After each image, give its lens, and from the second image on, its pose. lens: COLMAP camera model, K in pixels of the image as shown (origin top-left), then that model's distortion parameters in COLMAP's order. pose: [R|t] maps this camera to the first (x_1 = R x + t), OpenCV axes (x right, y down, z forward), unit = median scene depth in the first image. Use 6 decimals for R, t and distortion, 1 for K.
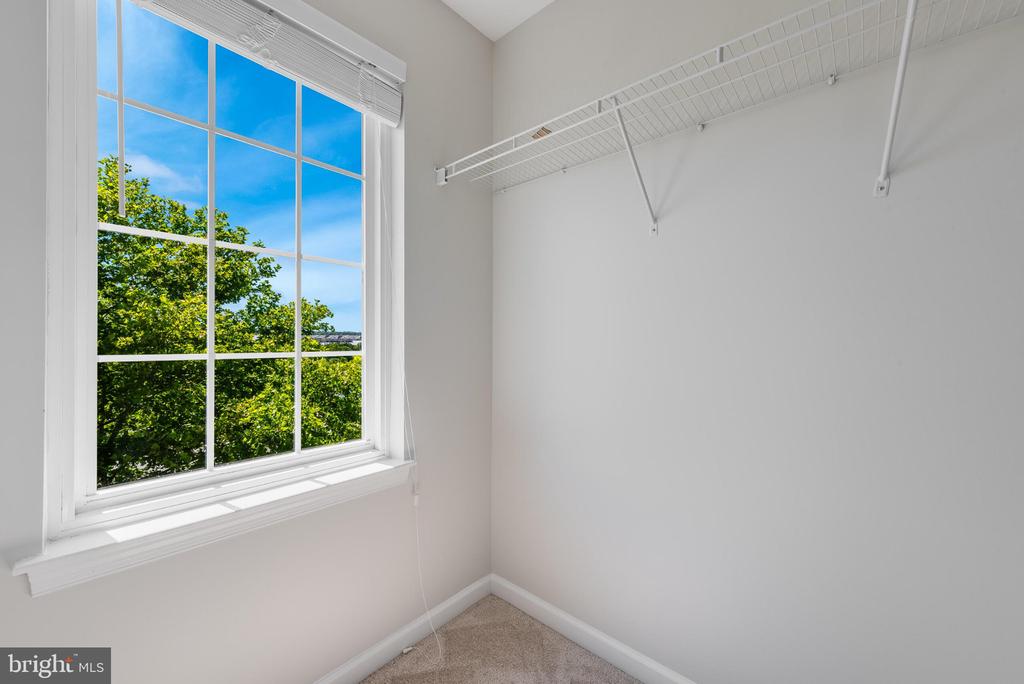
lens RADIAL K [[389.7, 0, 502.3], [0, 389.7, 342.4], [0, 0, 1]] dist [0.013241, -0.005514]
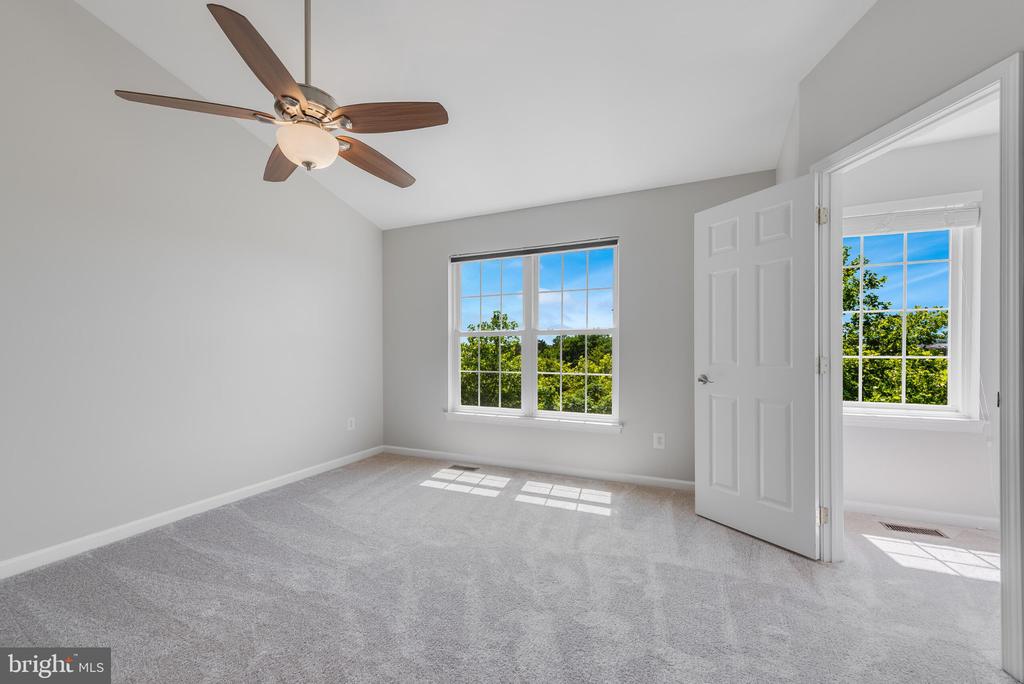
lens RADIAL K [[389.7, 0, 502.3], [0, 389.7, 342.4], [0, 0, 1]] dist [0.013241, -0.005514]
pose [[0.274216, -0.014830, -0.961554, 0.813619], [-0.007066, 0.999823, -0.017435, -0.006159], [0.961642, 0.011576, 0.274062, -1.473682]]
